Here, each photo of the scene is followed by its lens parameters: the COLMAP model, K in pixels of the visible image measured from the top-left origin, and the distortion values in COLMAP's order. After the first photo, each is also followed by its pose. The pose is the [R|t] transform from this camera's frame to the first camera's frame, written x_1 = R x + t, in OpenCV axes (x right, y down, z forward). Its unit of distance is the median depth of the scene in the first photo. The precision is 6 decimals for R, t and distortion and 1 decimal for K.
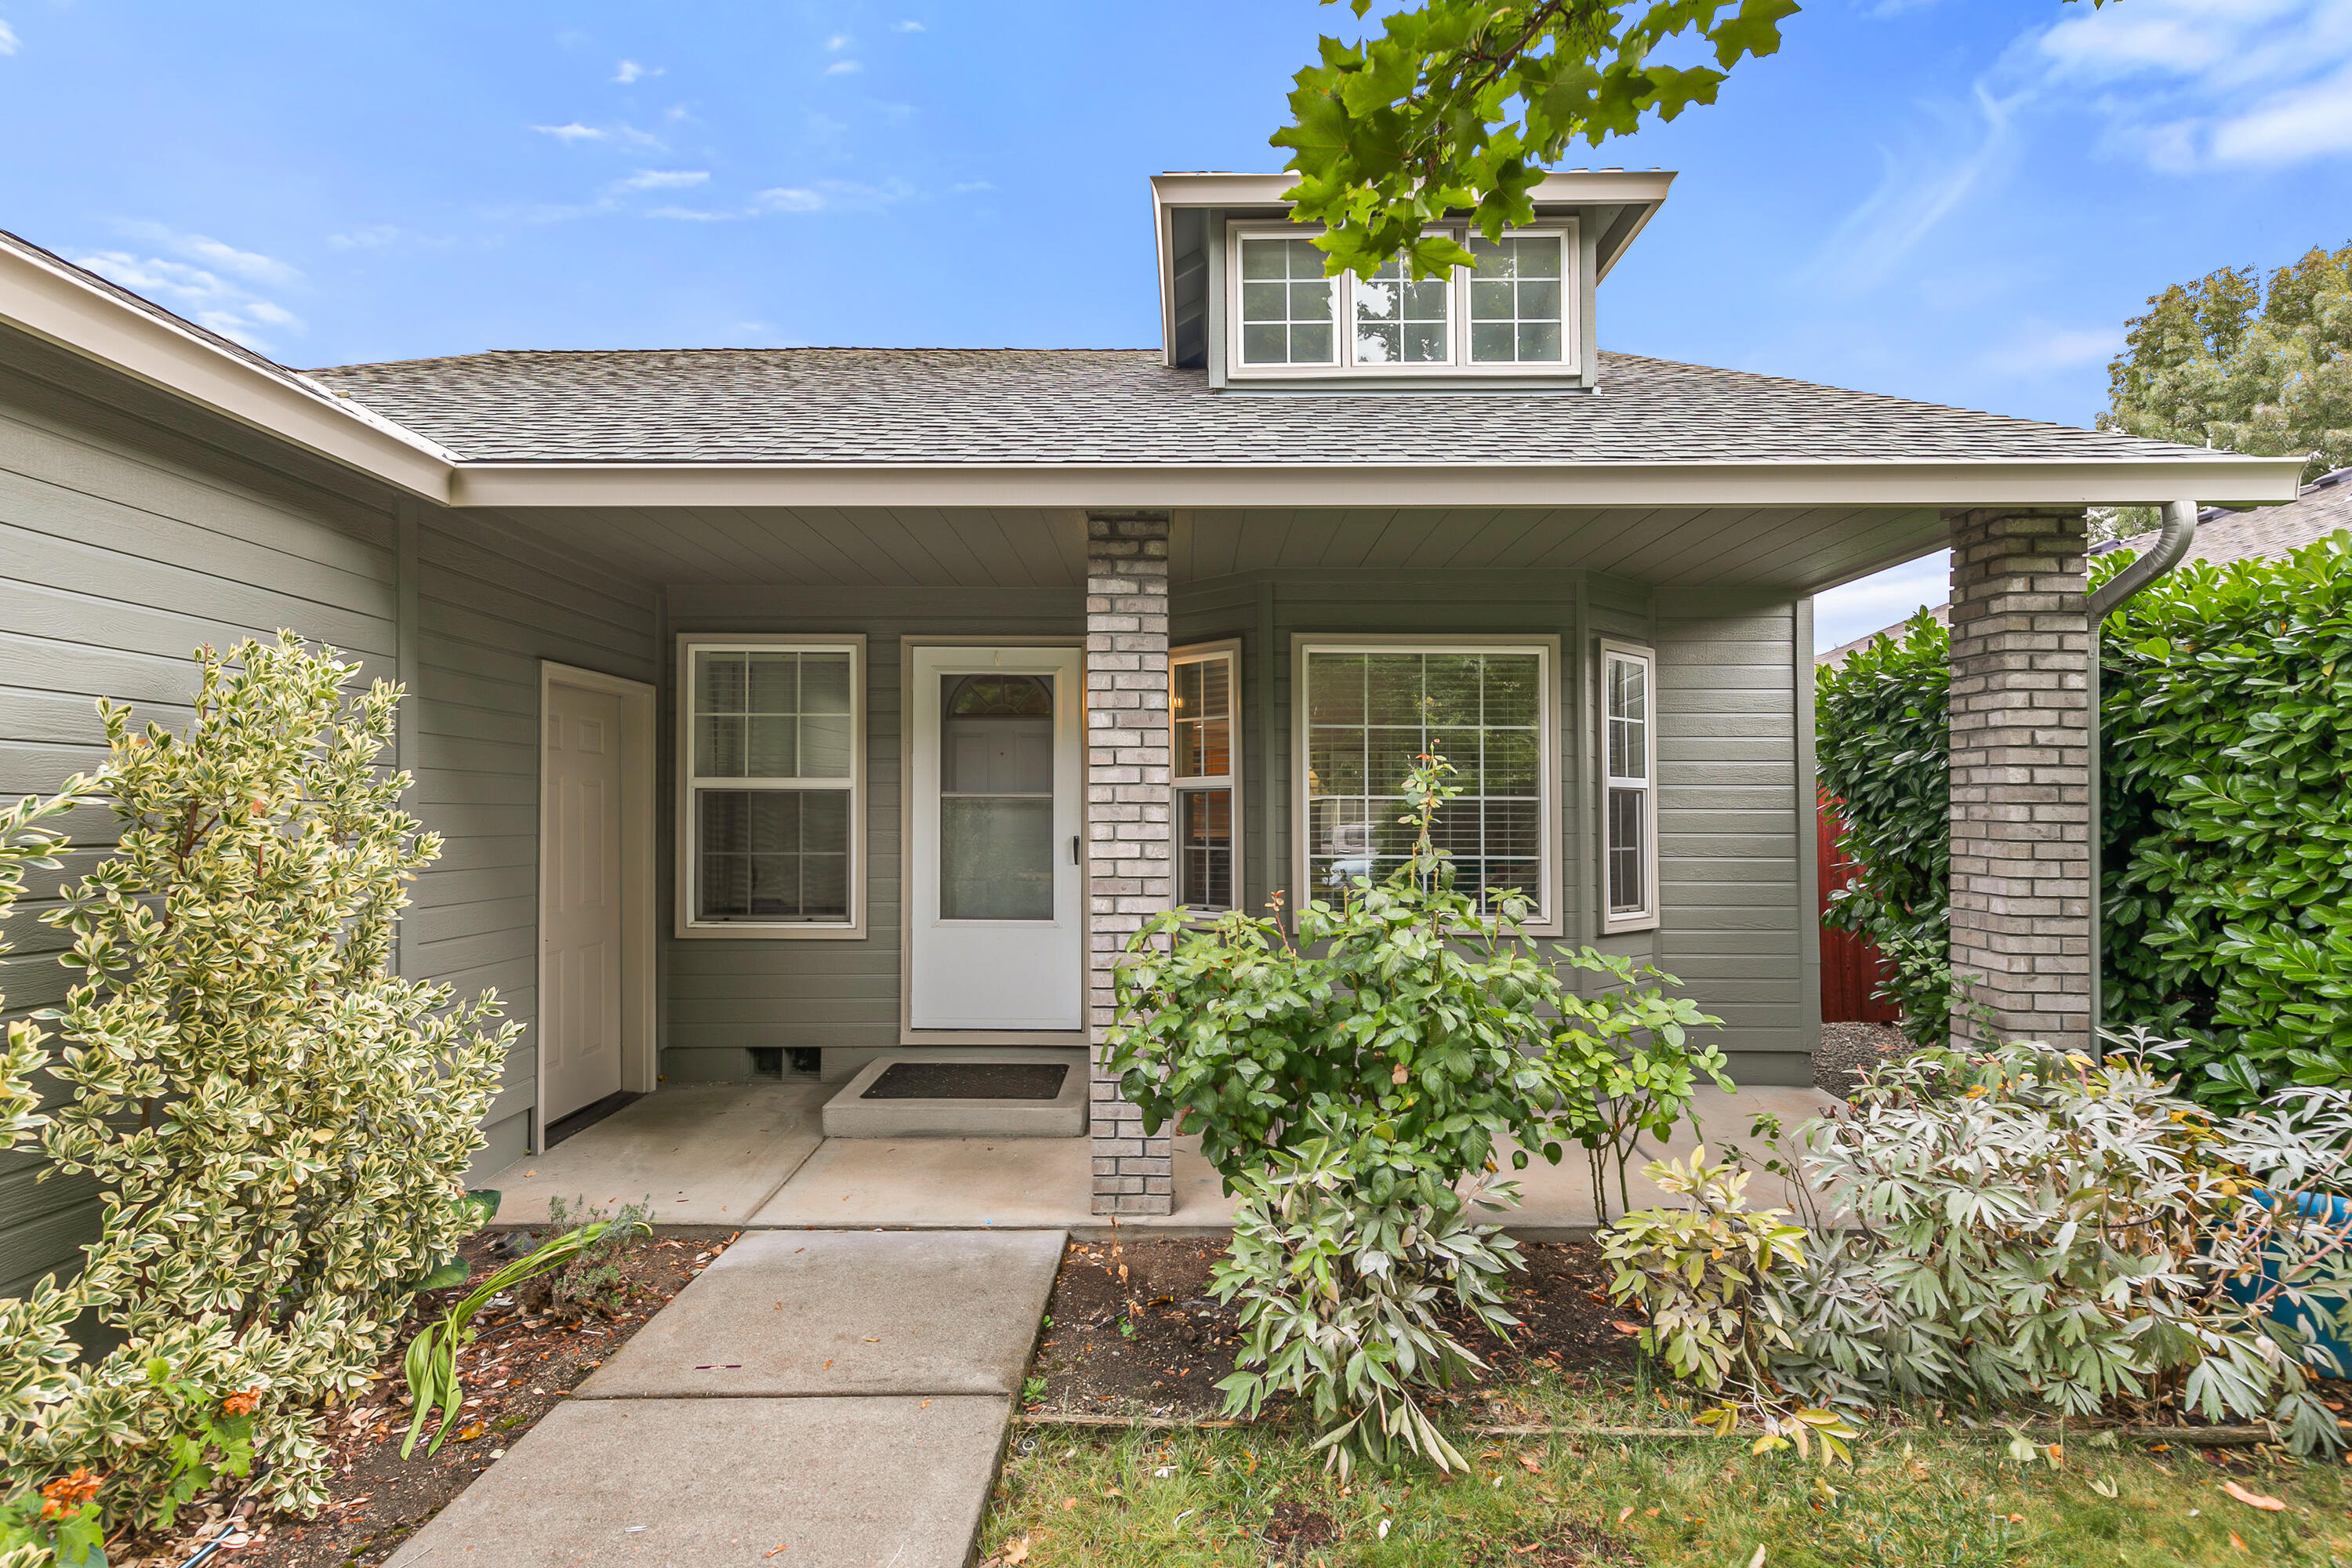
lens RADIAL K [[1073.8, 0, 1215.8], [0, 1073.8, 809.4], [0, 0, 1]] dist [0.006386, -0.001195]
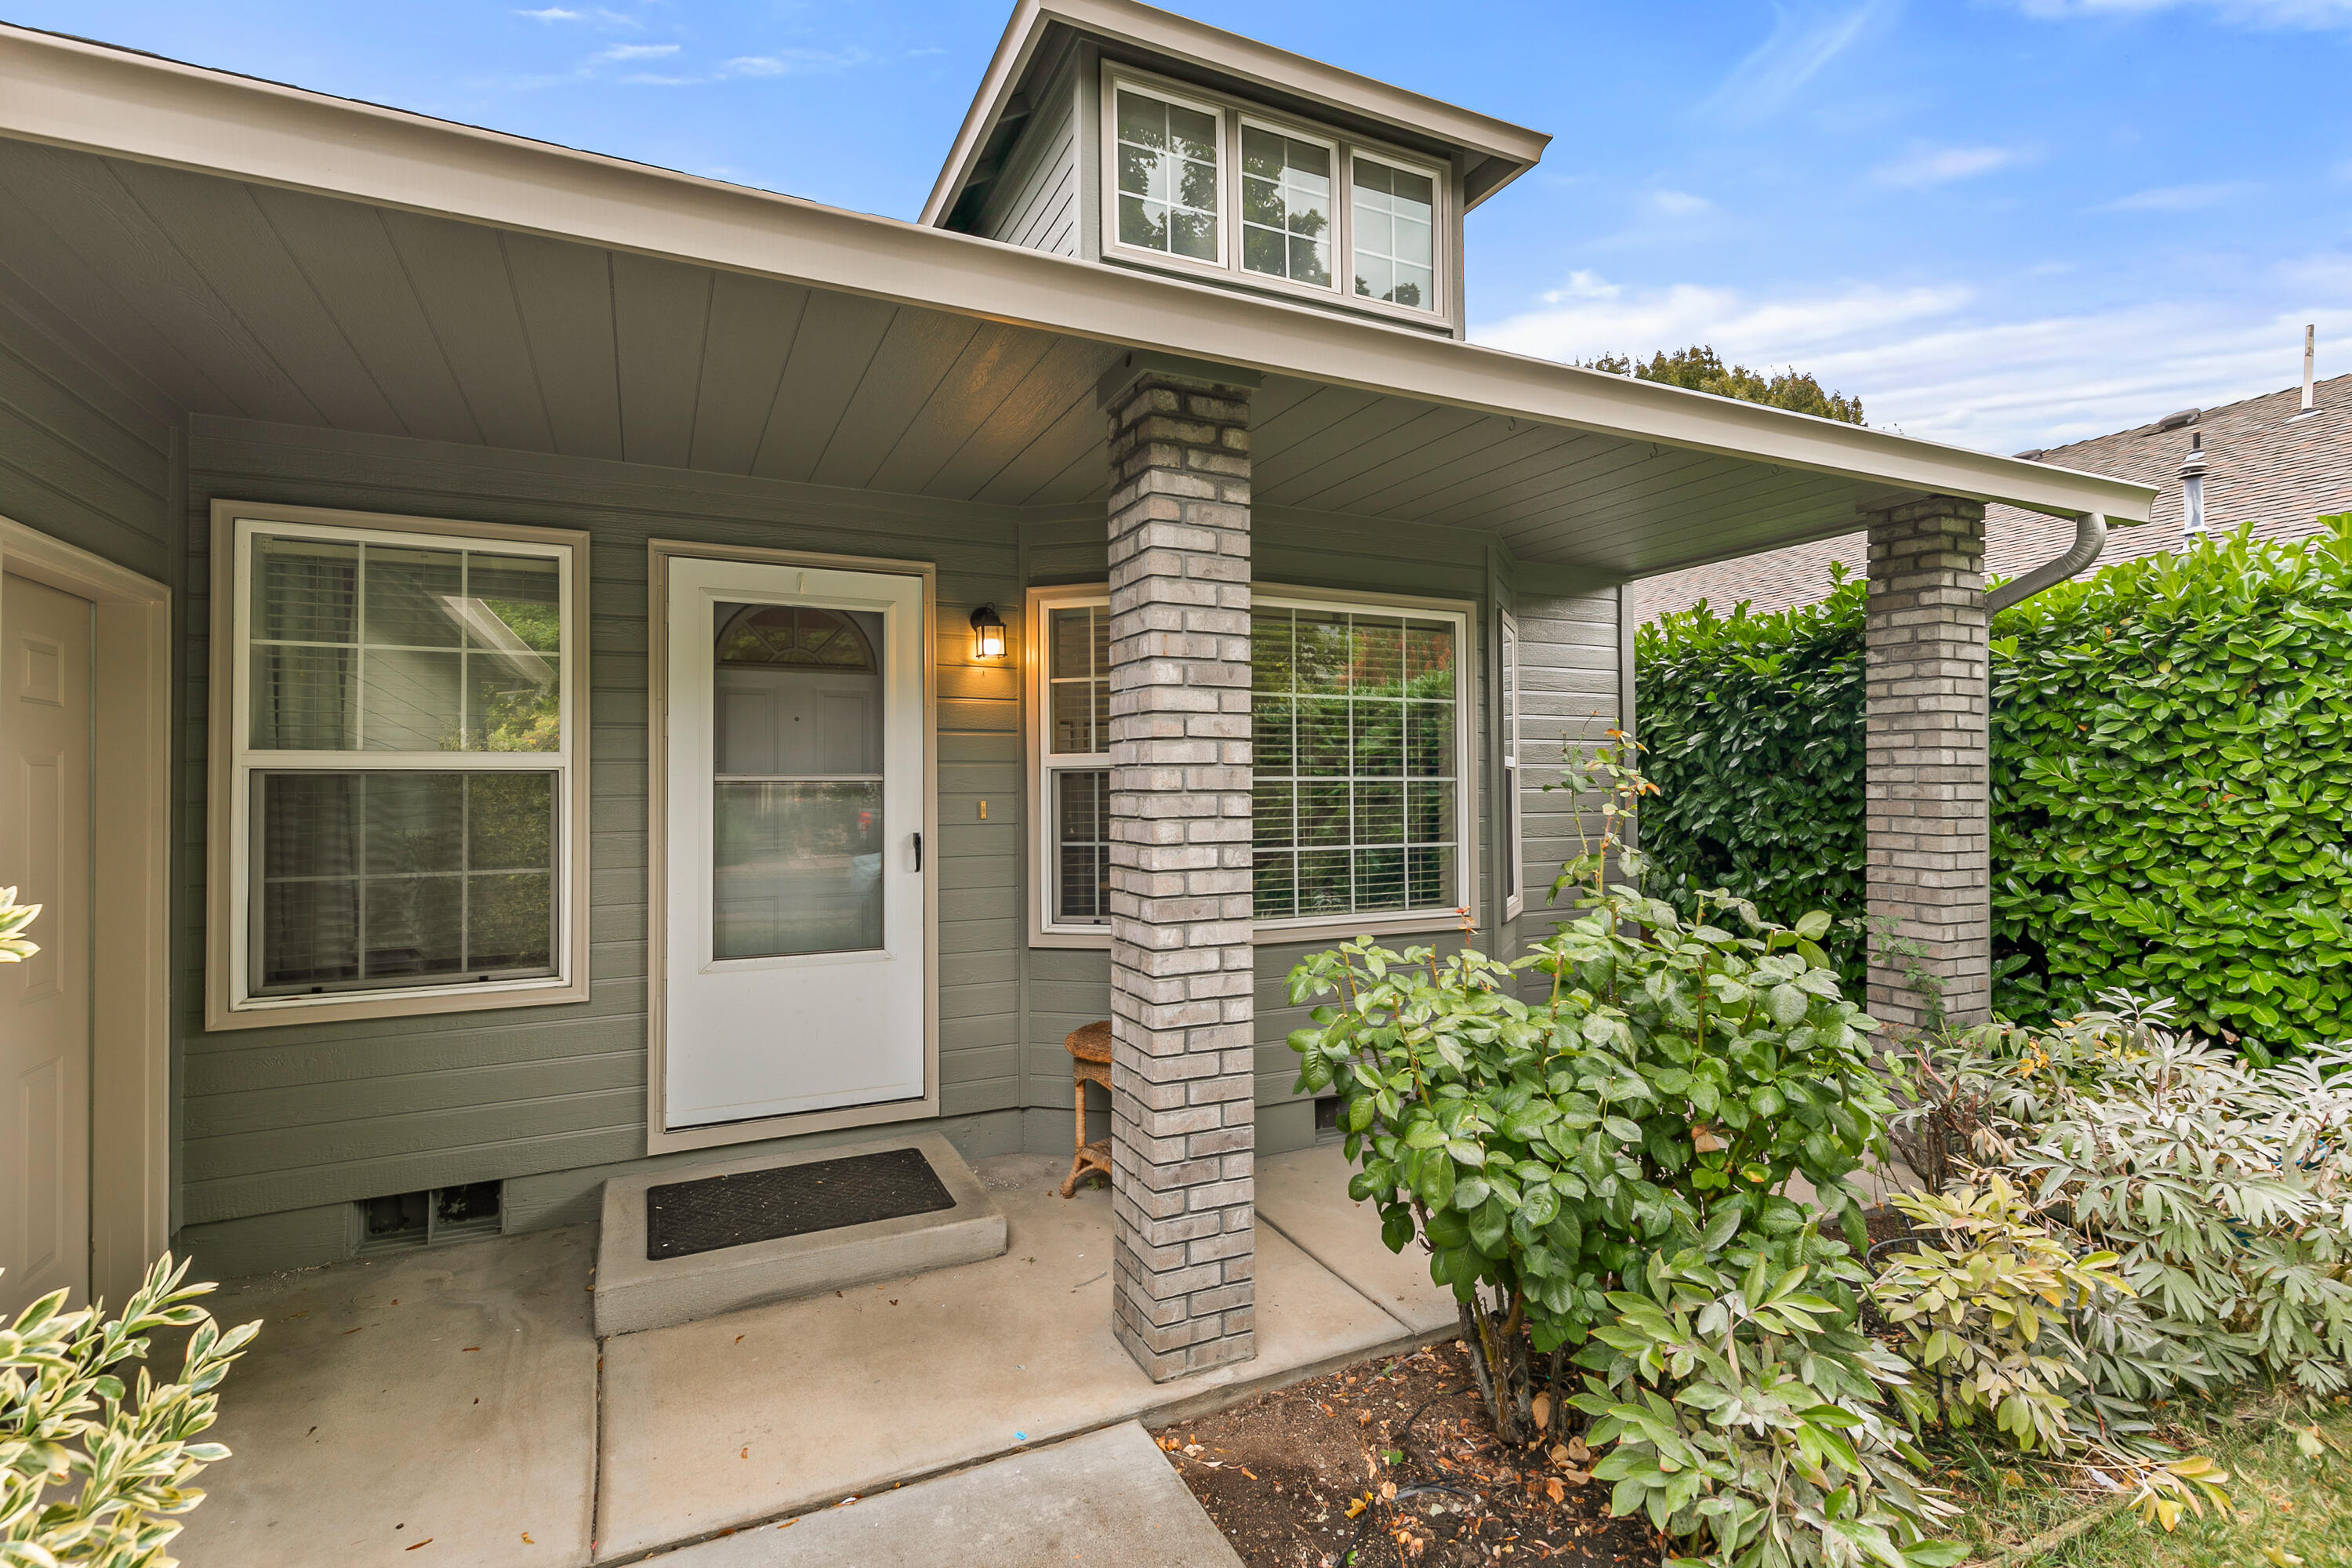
lens RADIAL K [[1073.8, 0, 1170.5], [0, 1073.8, 772.7], [0, 0, 1]] dist [0.006386, -0.001195]
pose [[0.899970, -0.003174, 0.435940, -0.338734], [0.007890, 0.999928, -0.009008, -0.009875], [-0.435881, 0.011546, 0.899930, 0.302941]]
